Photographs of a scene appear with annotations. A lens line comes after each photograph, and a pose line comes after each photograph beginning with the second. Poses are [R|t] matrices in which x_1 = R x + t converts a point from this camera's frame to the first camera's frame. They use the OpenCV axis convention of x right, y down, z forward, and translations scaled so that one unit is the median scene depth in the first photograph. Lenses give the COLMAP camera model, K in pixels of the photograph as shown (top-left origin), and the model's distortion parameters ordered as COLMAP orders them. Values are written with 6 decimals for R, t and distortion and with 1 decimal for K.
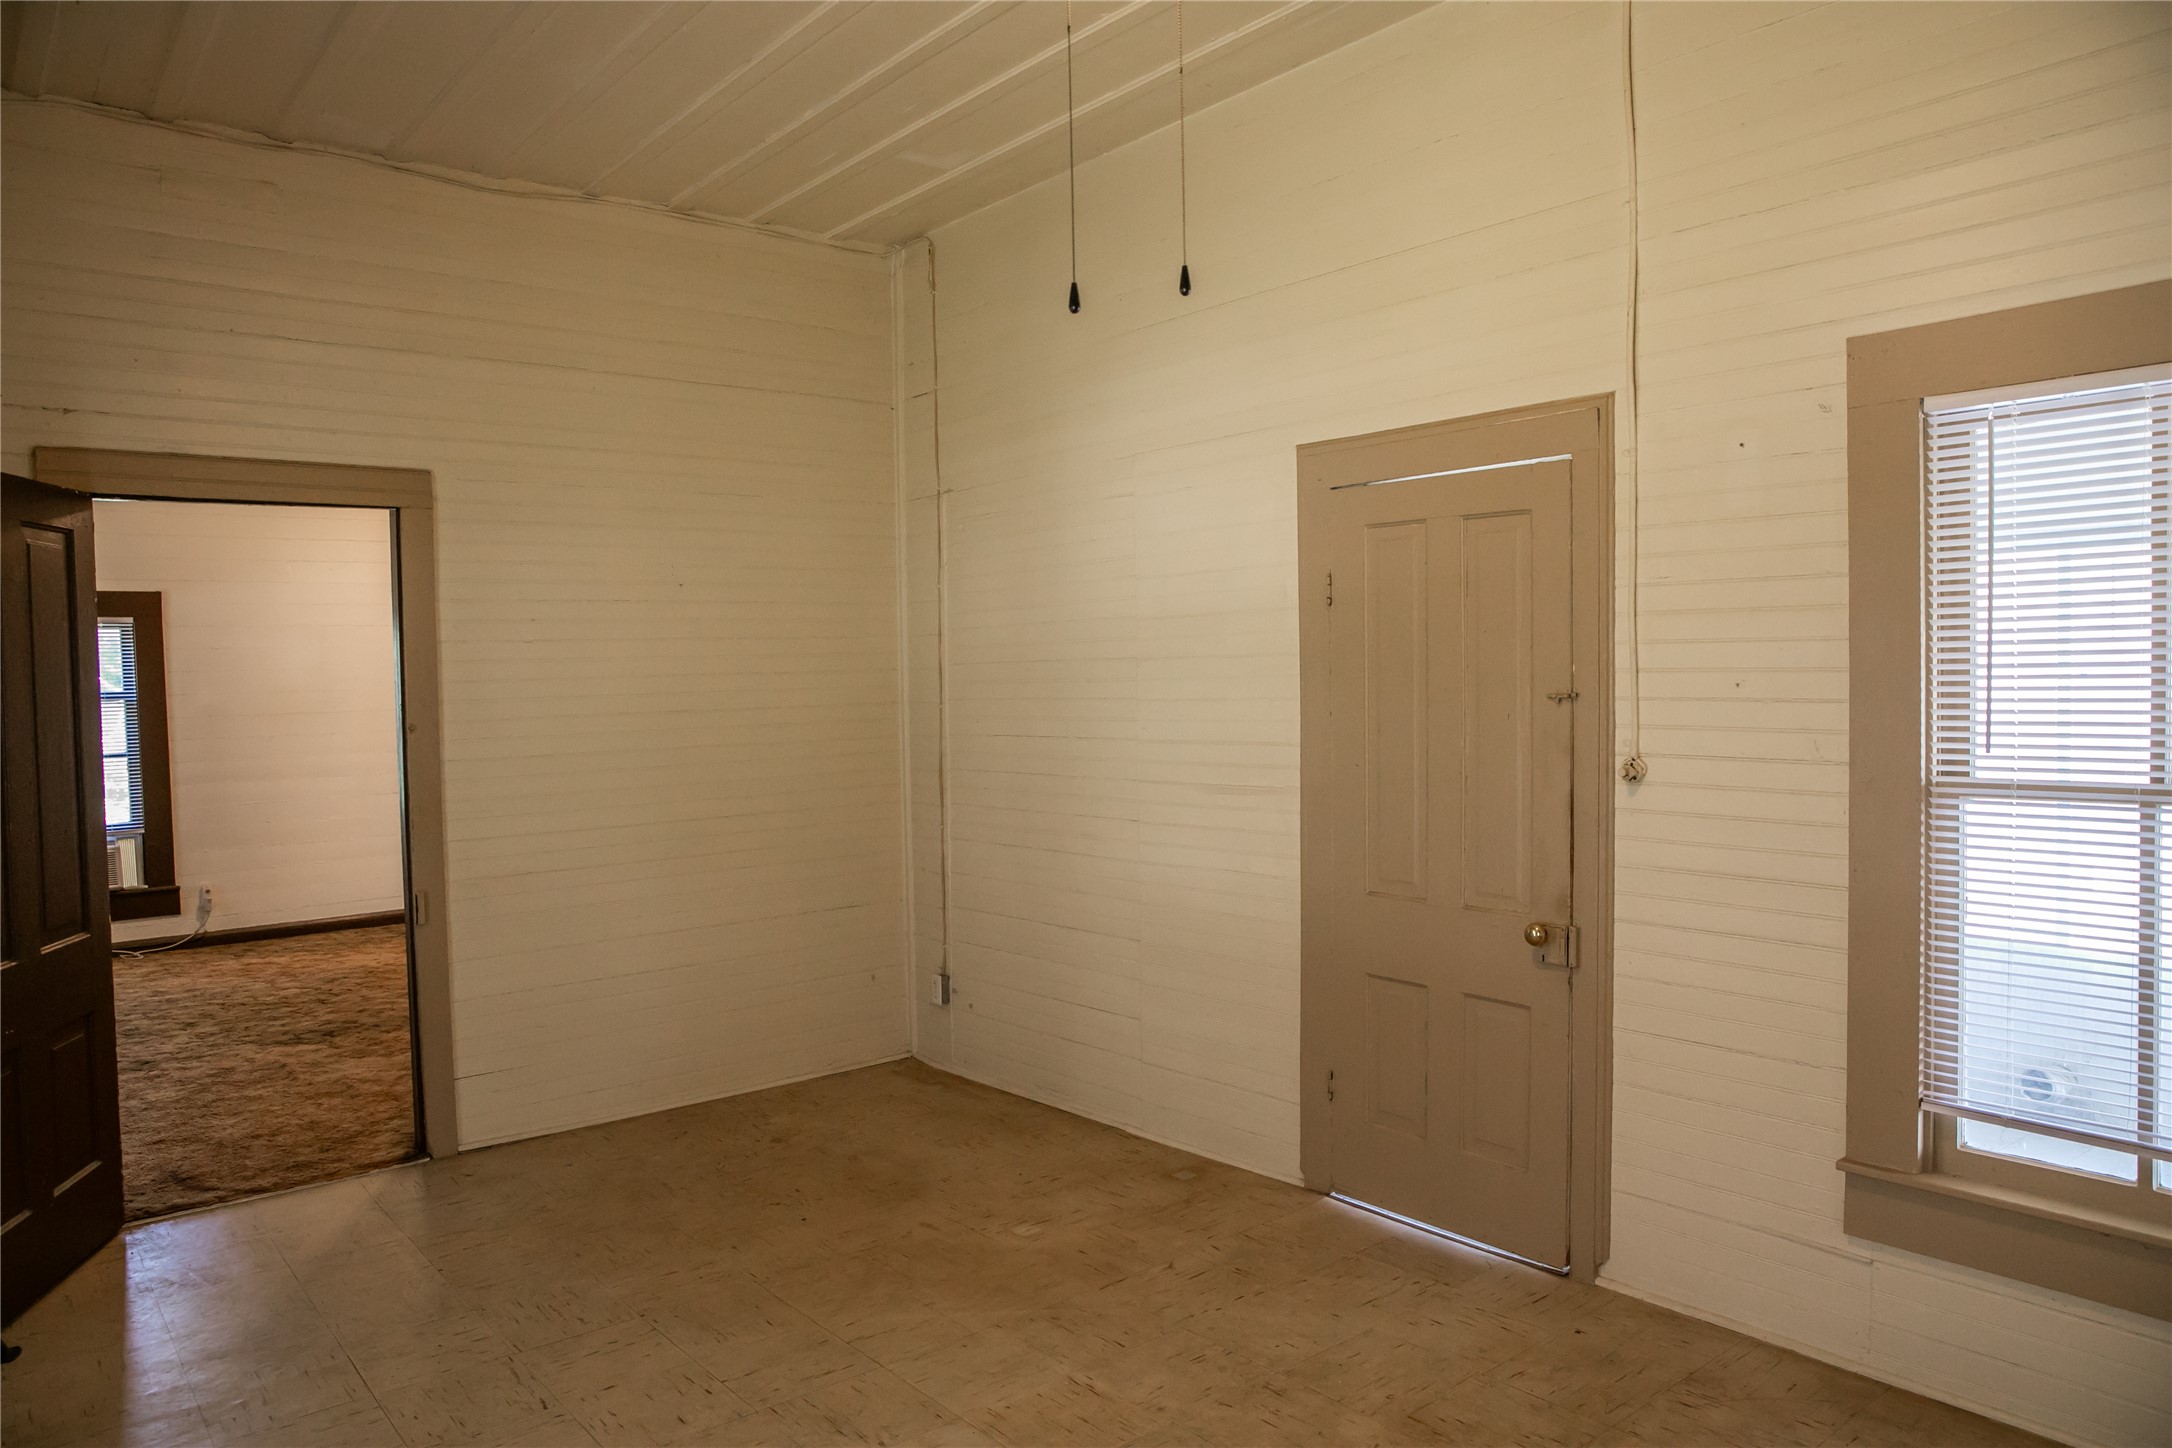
lens RADIAL K [[1462.2, 0, 1076.7], [0, 1462.2, 728.5], [0, 0, 1]] dist [-0.091799, 0.067254]
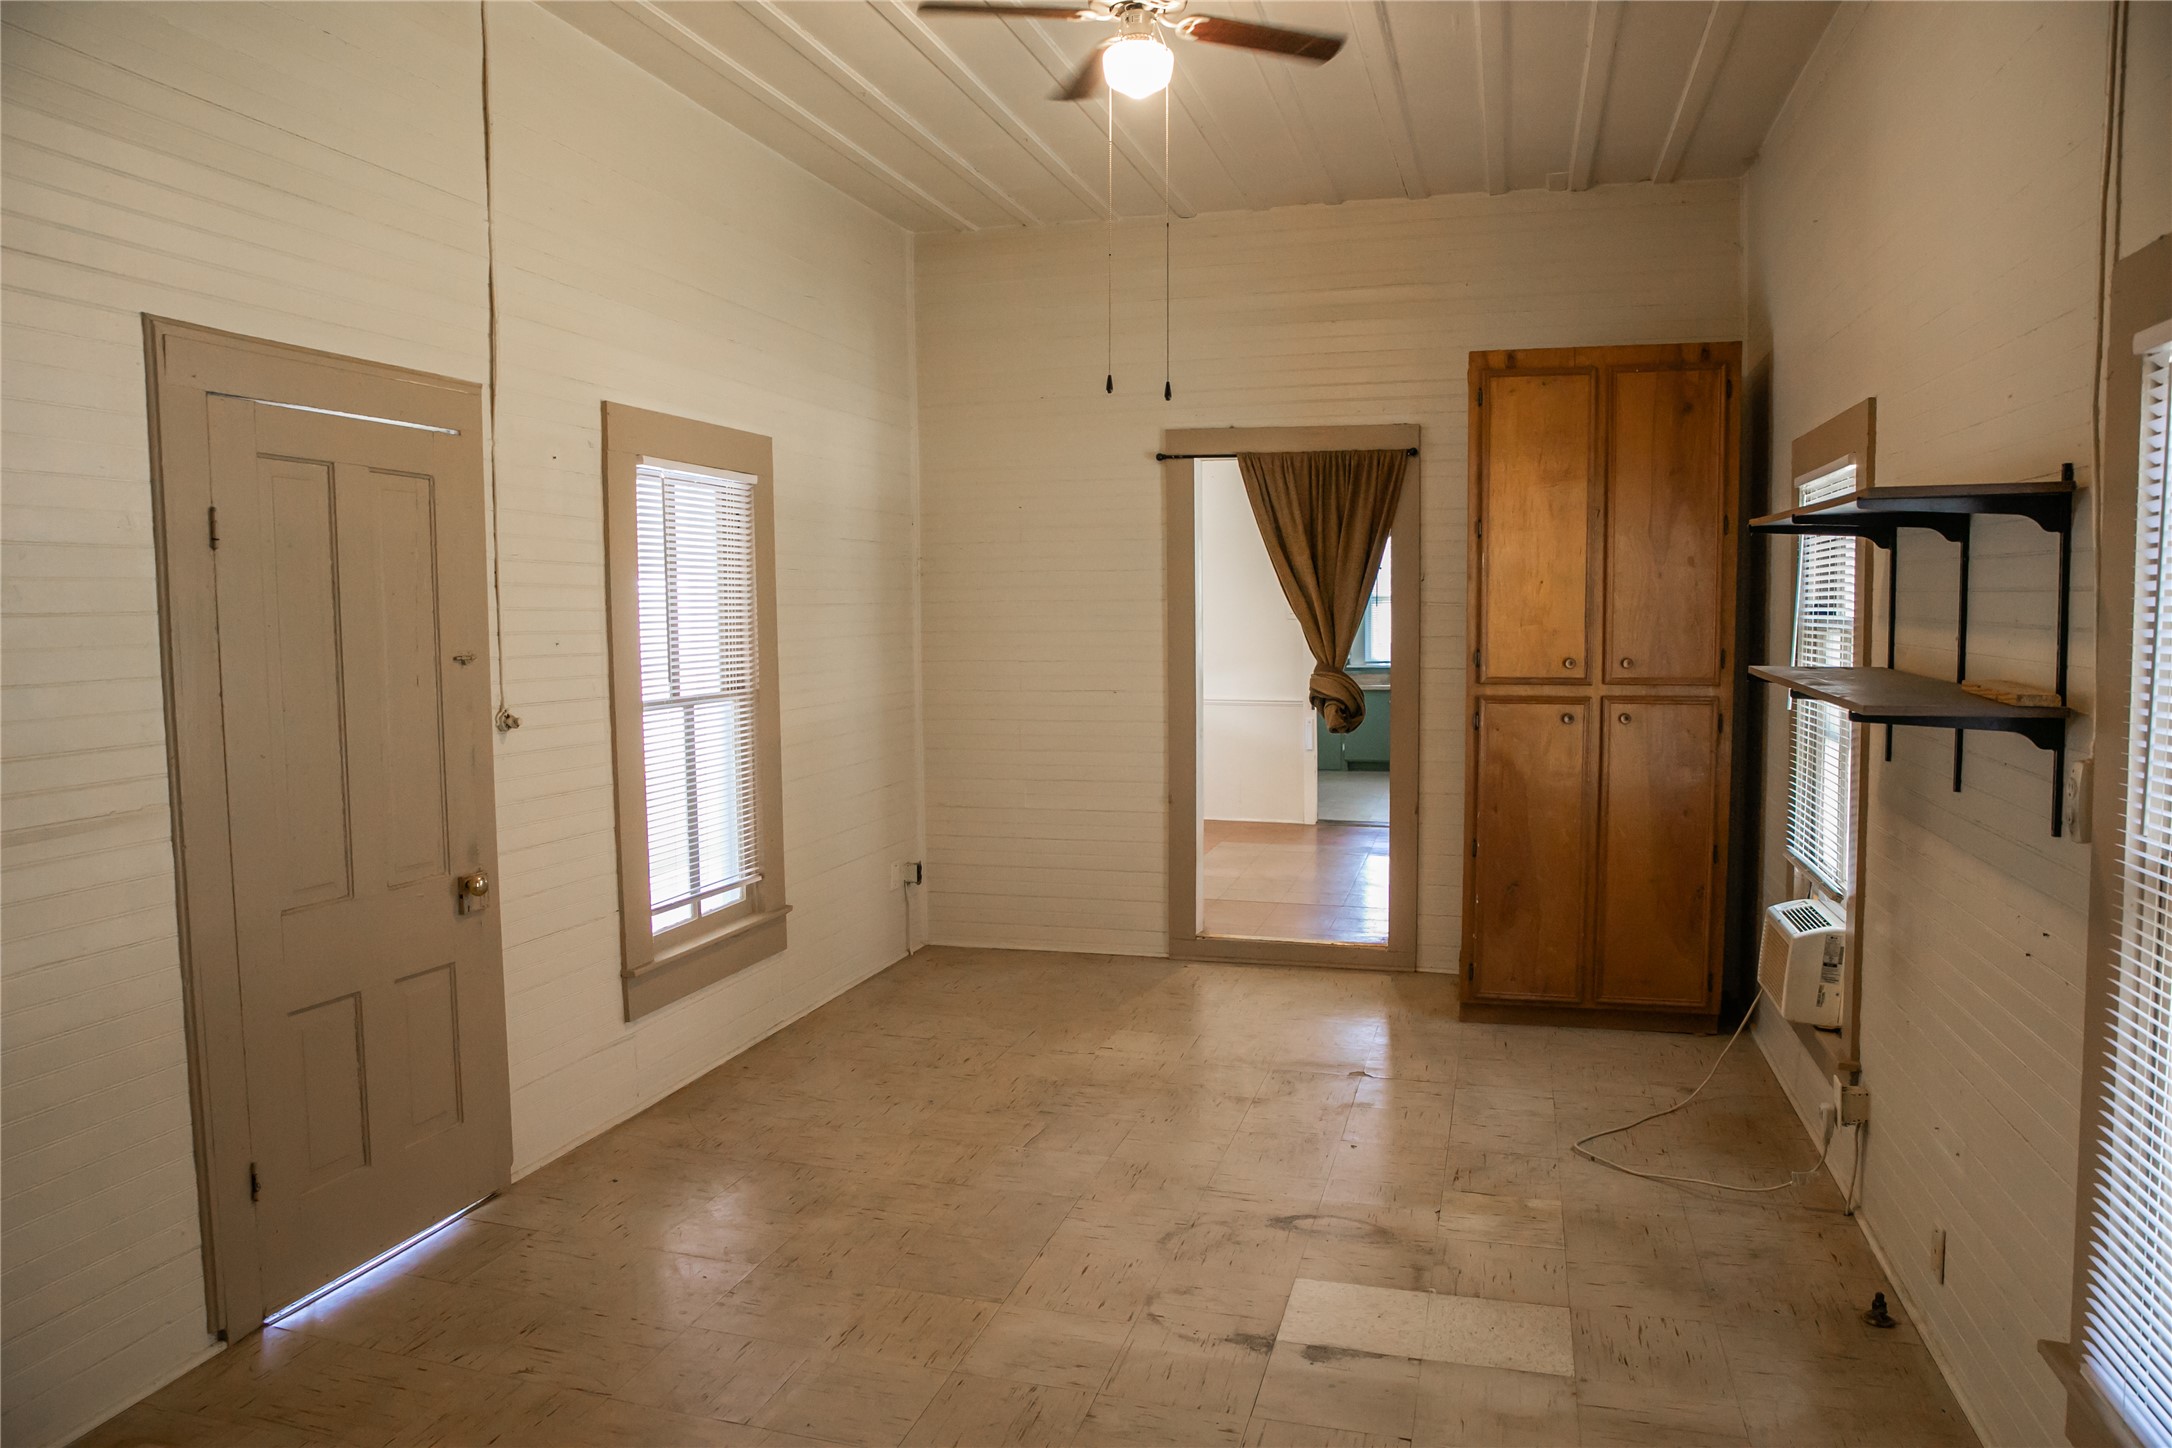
lens RADIAL K [[1462.2, 0, 1076.7], [0, 1462.2, 728.5], [0, 0, 1]] dist [-0.091799, 0.067254]
pose [[-0.560689, -0.040375, 0.827041, -0.822577], [0.052309, 0.995088, 0.084042, -0.037722], [-0.826372, 0.090384, -0.555823, 1.267634]]
